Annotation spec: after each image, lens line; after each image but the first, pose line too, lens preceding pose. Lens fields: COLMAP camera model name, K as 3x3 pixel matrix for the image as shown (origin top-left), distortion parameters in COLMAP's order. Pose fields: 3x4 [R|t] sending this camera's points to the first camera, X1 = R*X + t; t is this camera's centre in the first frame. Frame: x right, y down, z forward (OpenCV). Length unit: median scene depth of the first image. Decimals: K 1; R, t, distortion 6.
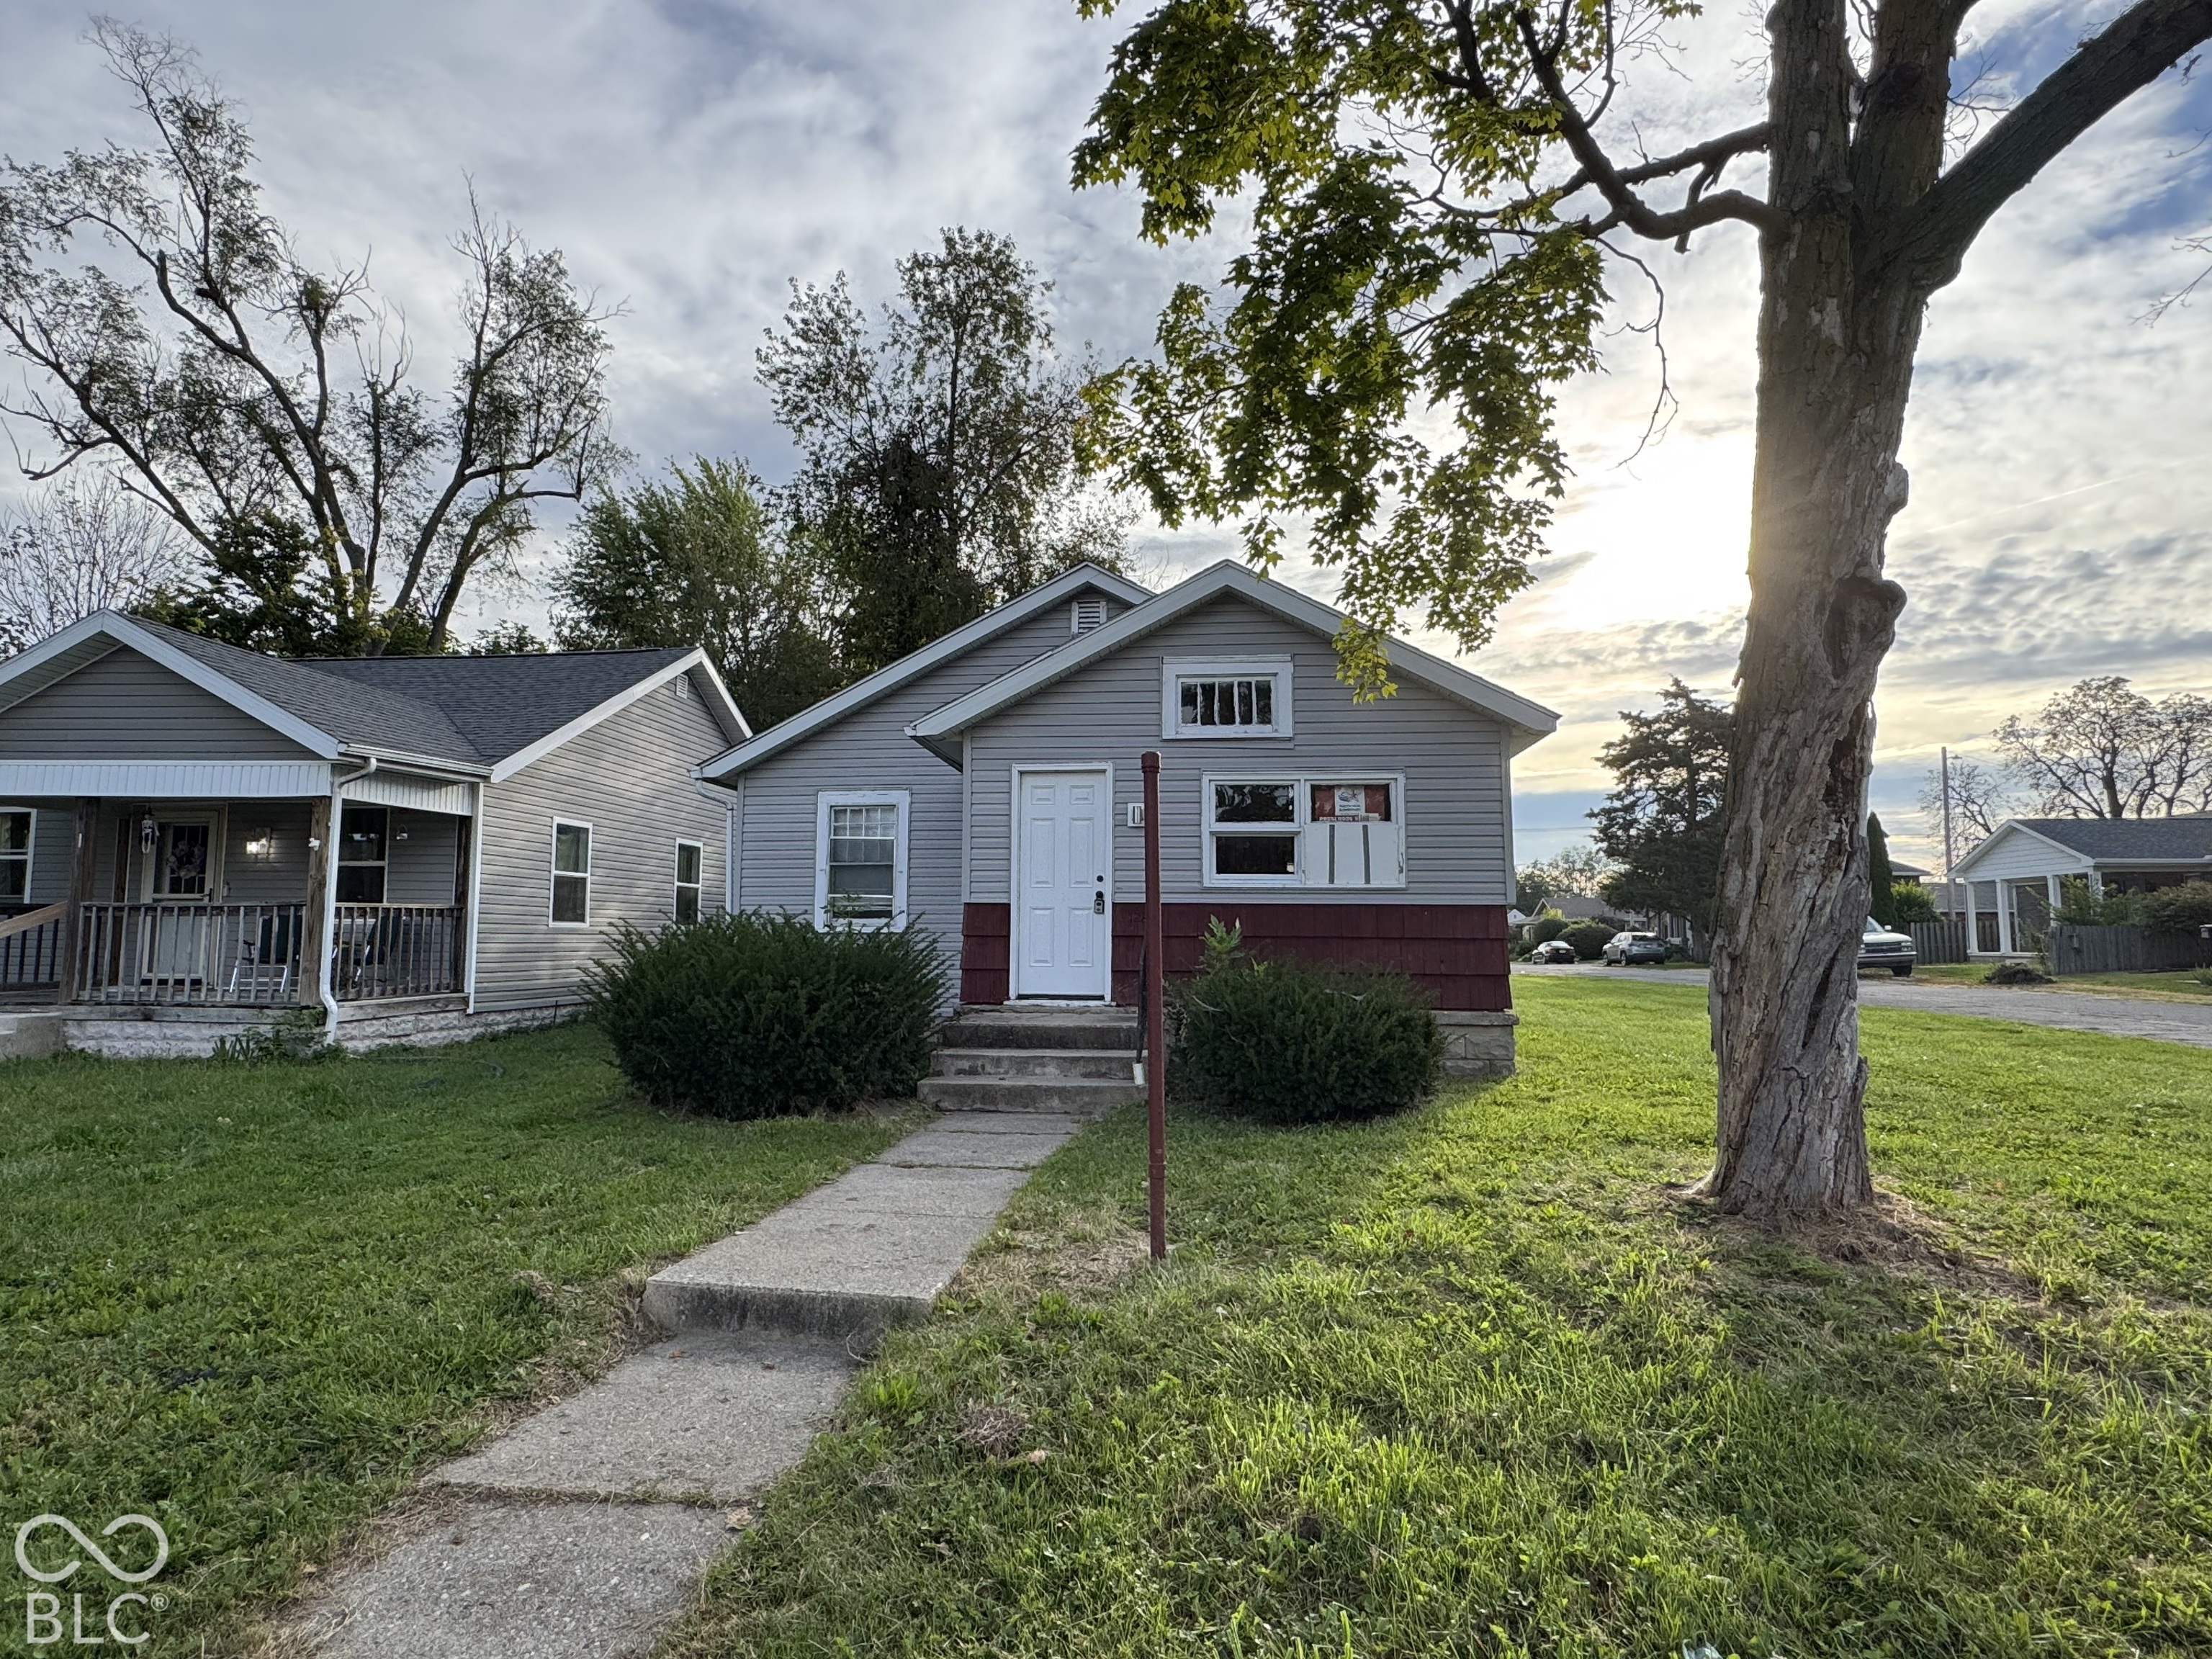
lens RADIAL K [[1254.1, 0, 1088.2], [0, 1254.1, 830.7], [0, 0, 1]] dist [-0.002408, 0.001083]
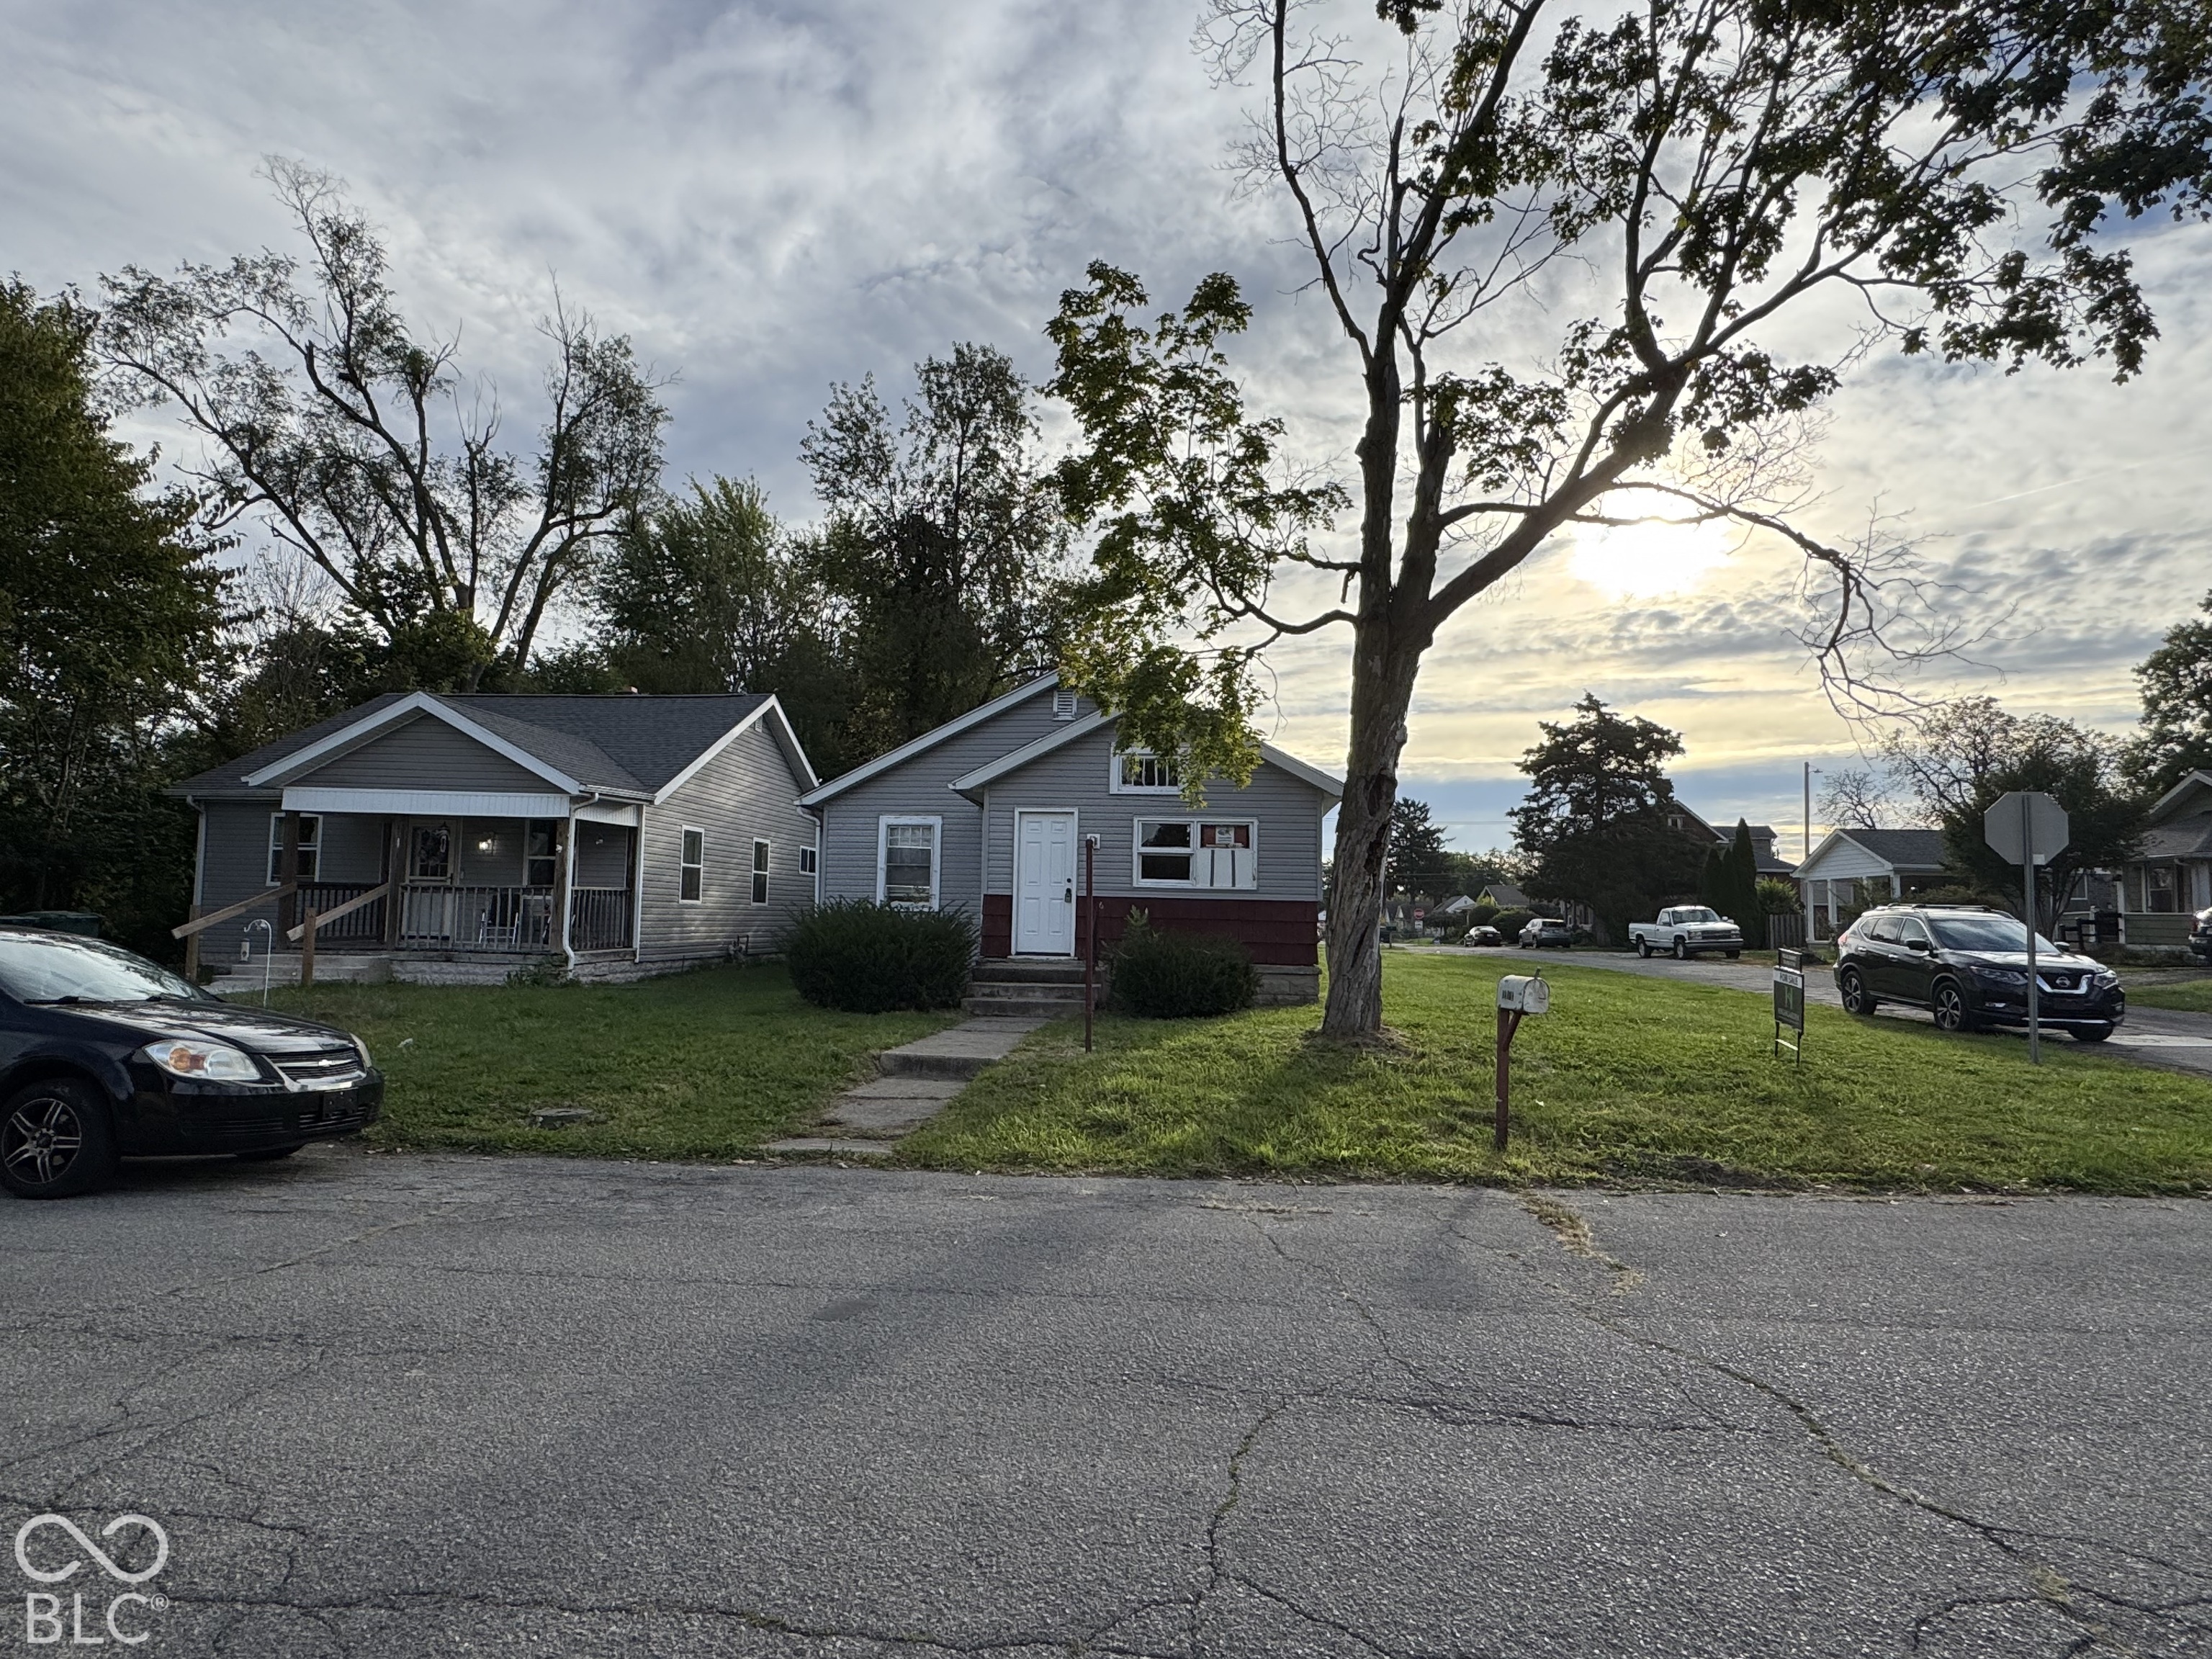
lens RADIAL K [[1254.1, 0, 1110.9], [0, 1254.1, 813.2], [0, 0, 1]] dist [-0.002408, 0.001083]
pose [[0.999070, 0.018463, 0.038956, -0.000588], [-0.018579, 0.999824, 0.002622, -0.021943], [-0.038900, -0.003343, 0.999238, -0.250099]]
